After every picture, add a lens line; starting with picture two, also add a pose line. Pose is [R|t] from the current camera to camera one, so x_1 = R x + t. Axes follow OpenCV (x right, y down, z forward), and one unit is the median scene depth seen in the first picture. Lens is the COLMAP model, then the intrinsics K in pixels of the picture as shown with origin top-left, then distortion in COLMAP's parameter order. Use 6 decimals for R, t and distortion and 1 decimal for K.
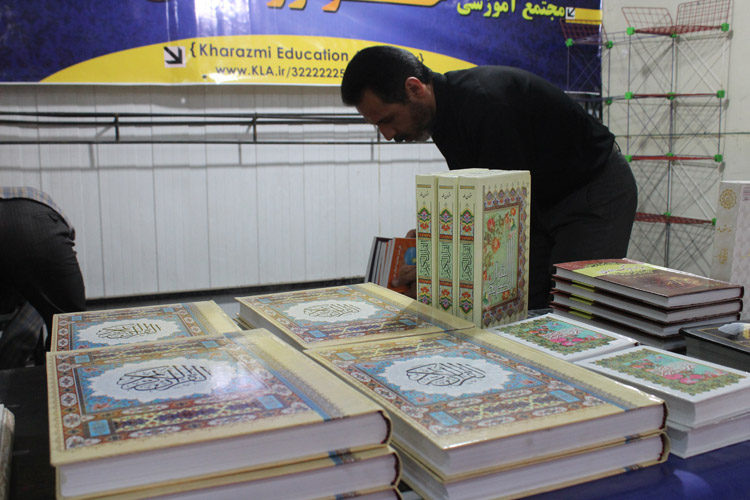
lens RADIAL K [[789.0, 0, 374.9], [0, 789.0, 248.9], [0, 0, 1]] dist [-0.060322, 0.000000]
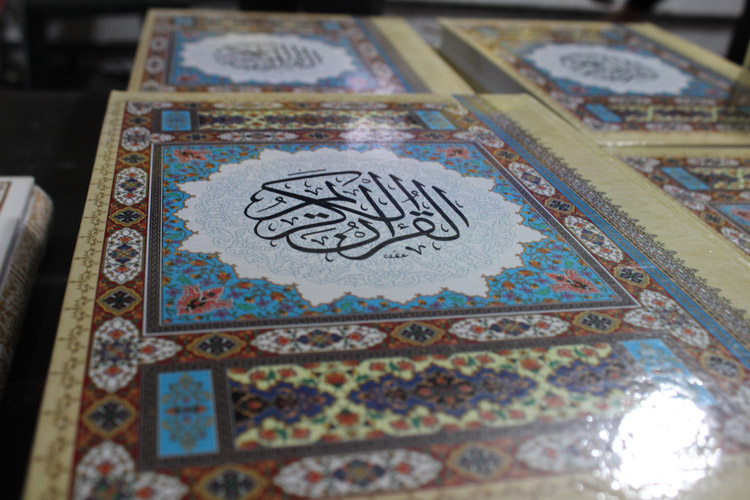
lens RADIAL K [[868.1, 0, 375.8], [0, 868.1, 249.8], [0, 0, 1]] dist [-0.059932, 0.000000]
pose [[0.977540, 0.164966, -0.131153, -0.197644], [-0.114503, 0.938191, 0.326629, 0.032360], [0.176929, -0.304276, 0.936009, 0.573990]]
